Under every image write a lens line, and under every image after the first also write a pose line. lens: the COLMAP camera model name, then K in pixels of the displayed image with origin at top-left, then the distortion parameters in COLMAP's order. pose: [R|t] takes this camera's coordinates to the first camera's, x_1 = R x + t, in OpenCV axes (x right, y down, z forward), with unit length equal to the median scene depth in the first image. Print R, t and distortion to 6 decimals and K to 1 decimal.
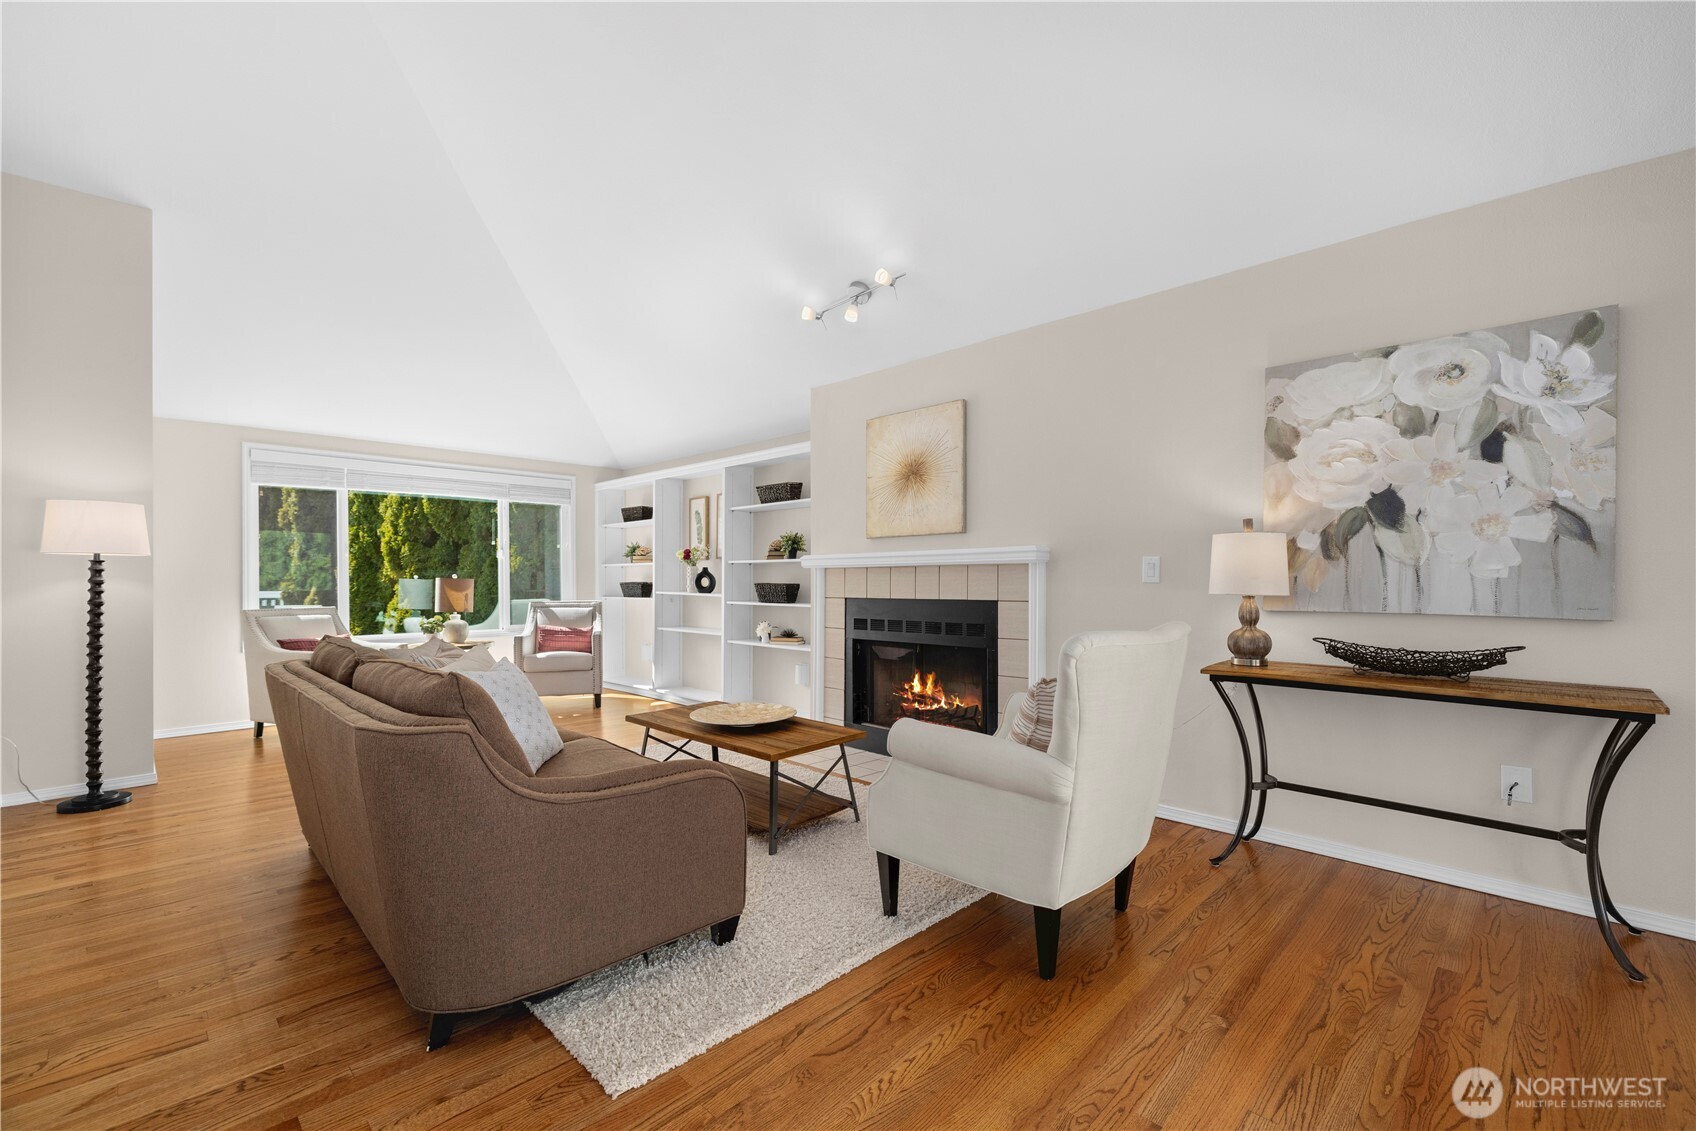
lens RADIAL K [[734.0, 0, 855.9], [0, 734.0, 571.5], [0, 0, 1]] dist [0.004294, 0.000426]
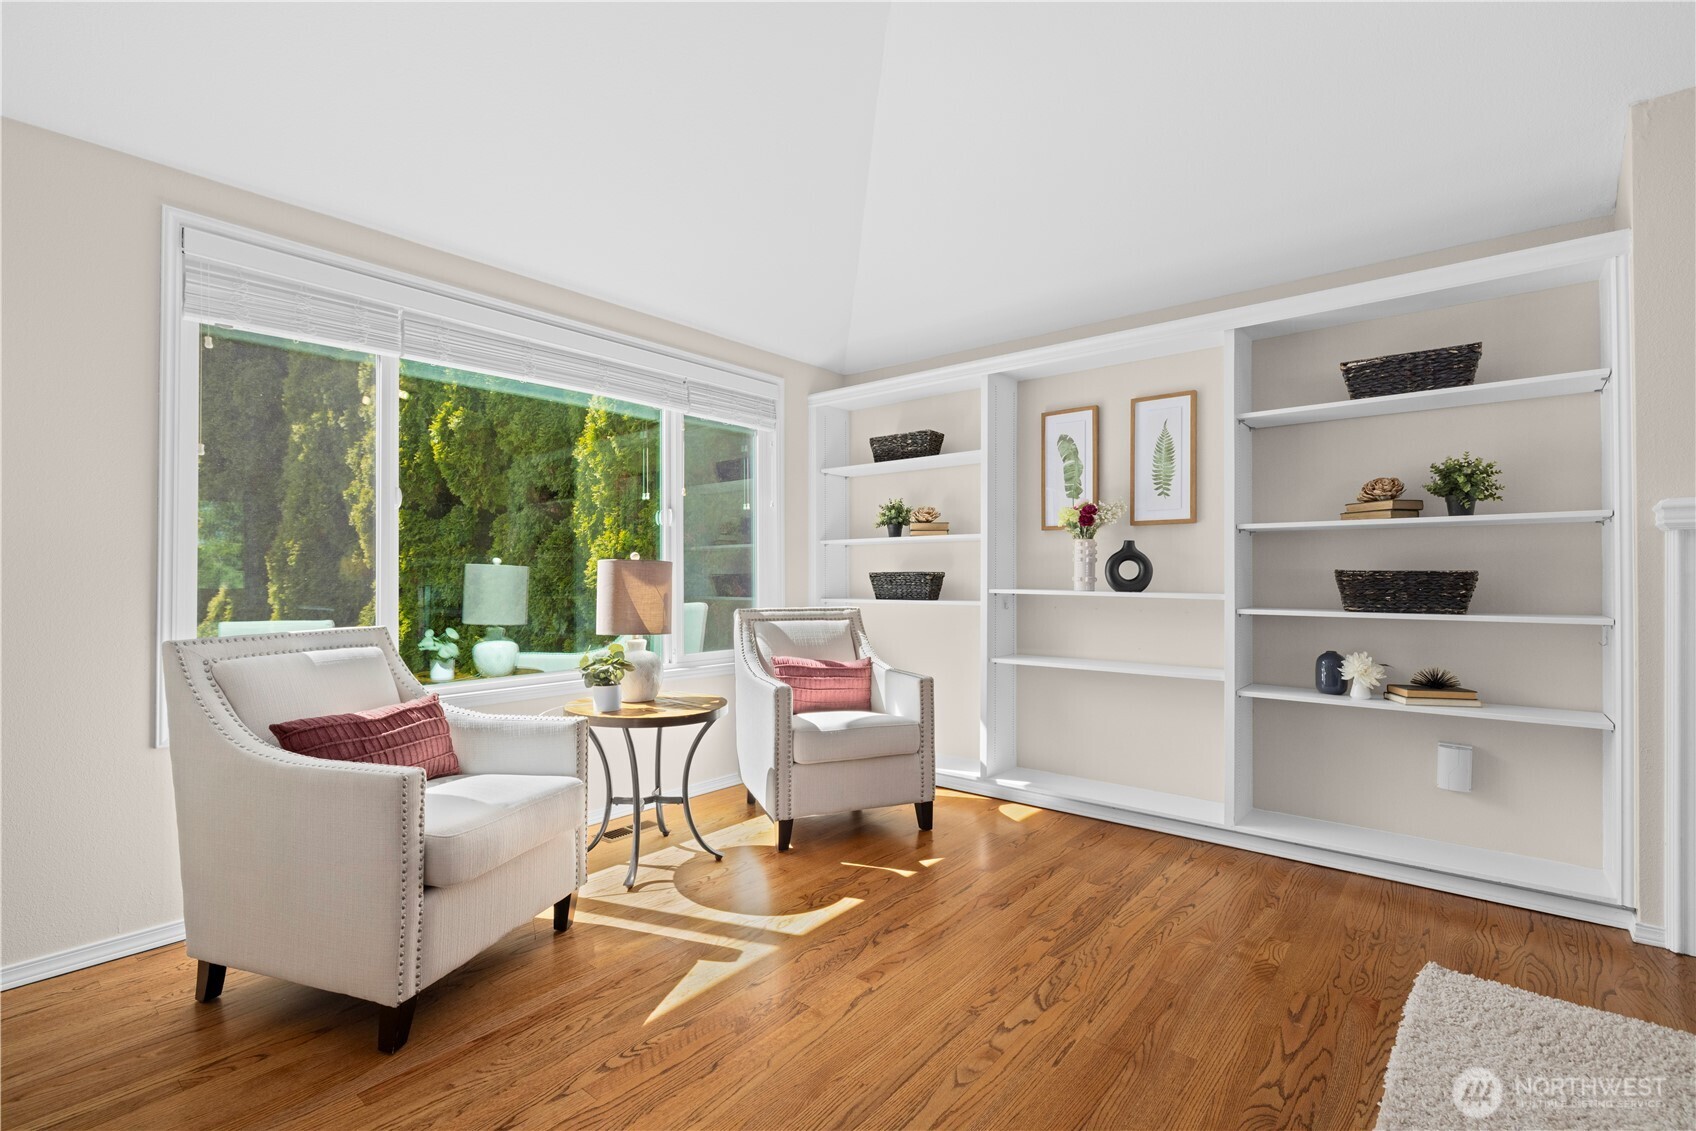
lens RADIAL K [[763.0, 0, 847.2], [0, 763.0, 558.8], [0, 0, 1]] dist [-0.003381, -0.000179]
pose [[0.996109, 0.002026, 0.088108, -0.418995], [-0.001036, 0.999936, -0.011280, 0.012043], [-0.088126, 0.011145, 0.996047, 0.470587]]
